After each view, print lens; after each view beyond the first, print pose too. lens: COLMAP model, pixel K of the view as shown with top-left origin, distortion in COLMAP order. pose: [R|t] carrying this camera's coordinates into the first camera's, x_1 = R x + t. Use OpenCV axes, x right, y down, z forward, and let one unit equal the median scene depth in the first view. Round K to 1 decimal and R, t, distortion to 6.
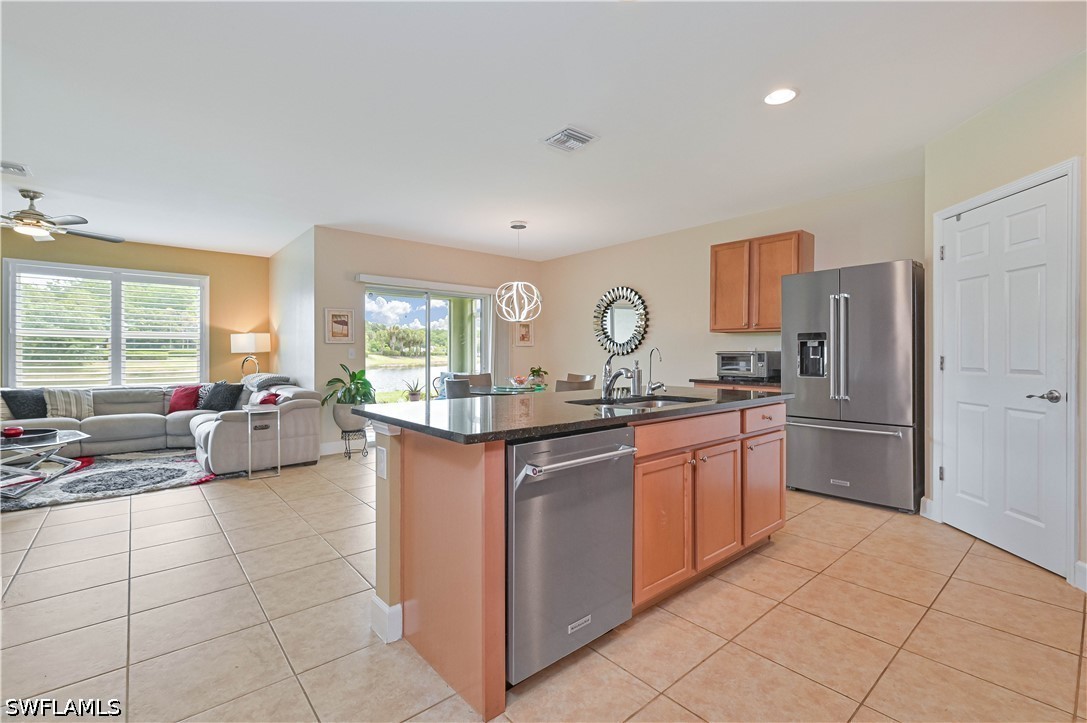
lens RADIAL K [[482.5, 0, 545.0], [0, 482.5, 355.5], [0, 0, 1]] dist [-0.000973, 0.000060]
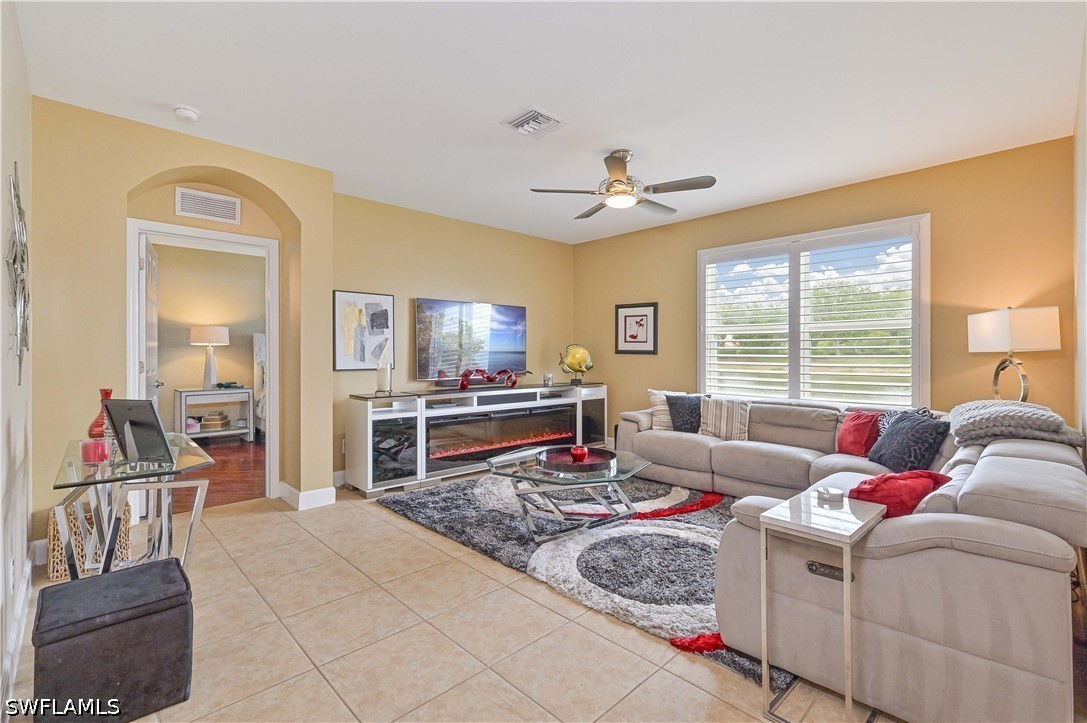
lens RADIAL K [[482.5, 0, 545.0], [0, 482.5, 355.5], [0, 0, 1]] dist [-0.000973, 0.000060]
pose [[0.064378, 0.003622, -0.997919, -0.222548], [-0.000376, 0.999993, 0.003606, -0.004777], [0.997925, 0.000143, 0.064379, 0.659919]]
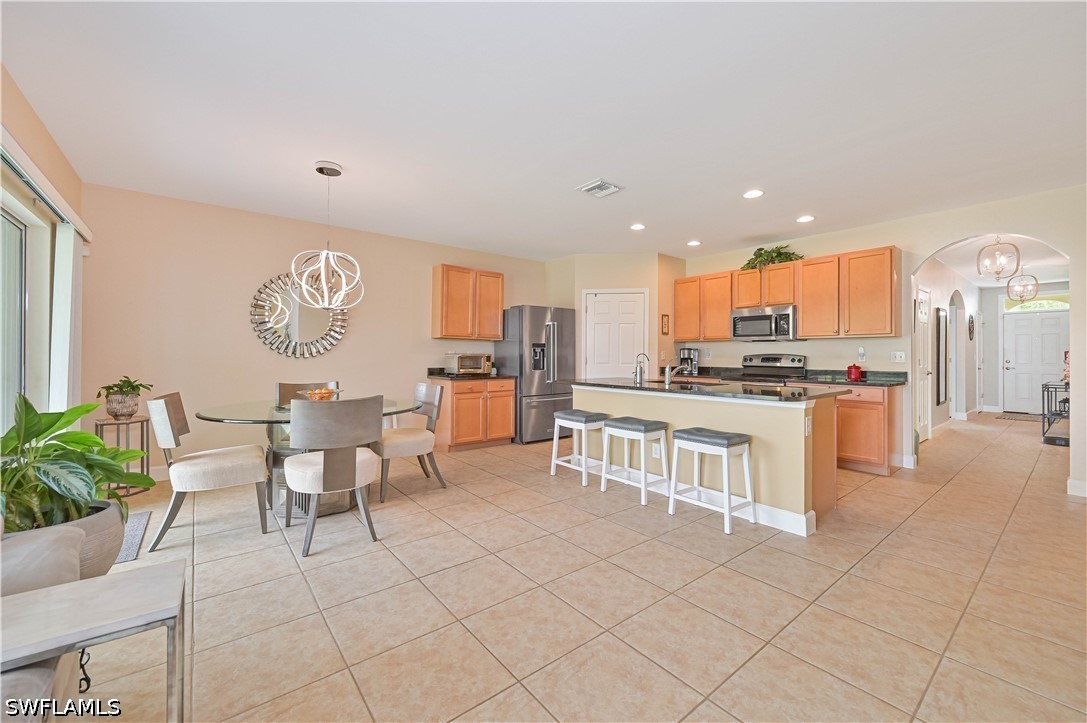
lens RADIAL K [[430.0, 0, 544.8], [0, 430.0, 358.1], [0, 0, 1]] dist [-0.000124, 0.000200]
pose [[0.034532, -0.007407, 0.999376, -0.649360], [-0.000868, 0.999972, 0.007441, -0.005550], [-0.999403, -0.001125, 0.034525, 0.662854]]
